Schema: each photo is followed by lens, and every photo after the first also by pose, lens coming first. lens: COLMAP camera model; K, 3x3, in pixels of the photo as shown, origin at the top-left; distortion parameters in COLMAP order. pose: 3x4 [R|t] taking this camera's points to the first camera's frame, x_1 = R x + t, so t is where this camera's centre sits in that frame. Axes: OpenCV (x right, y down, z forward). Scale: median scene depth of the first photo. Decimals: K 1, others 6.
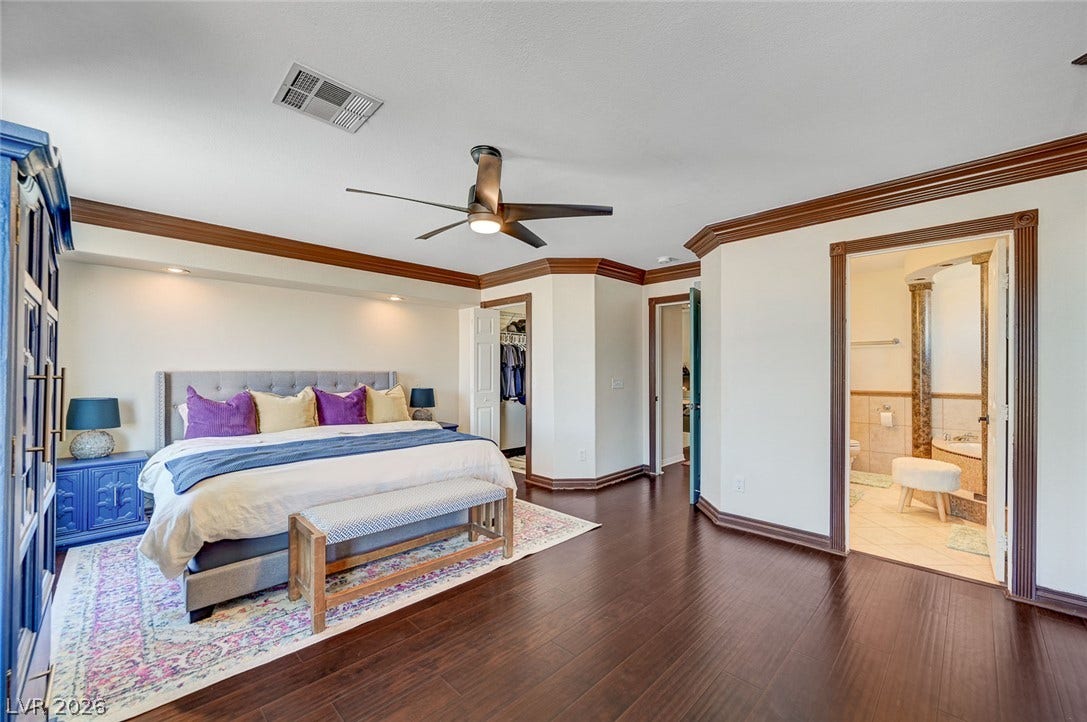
lens RADIAL K [[429.6, 0, 548.2], [0, 429.6, 361.3], [0, 0, 1]] dist [-0.001355, 0.000083]
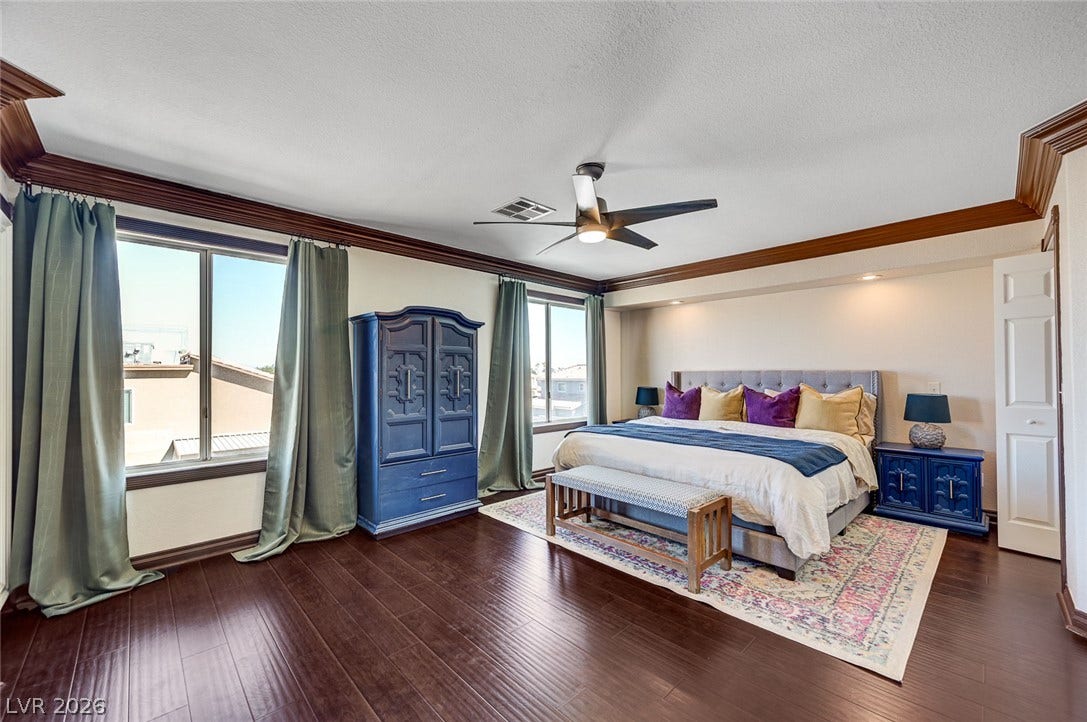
lens RADIAL K [[429.6, 0, 550.1], [0, 429.6, 364.3], [0, 0, 1]] dist [-0.001355, 0.000083]
pose [[-0.020105, -0.015633, -0.999676, 0.650996], [0.028111, 0.999474, -0.016195, 0.012664], [0.999403, -0.028428, -0.019655, 0.637288]]
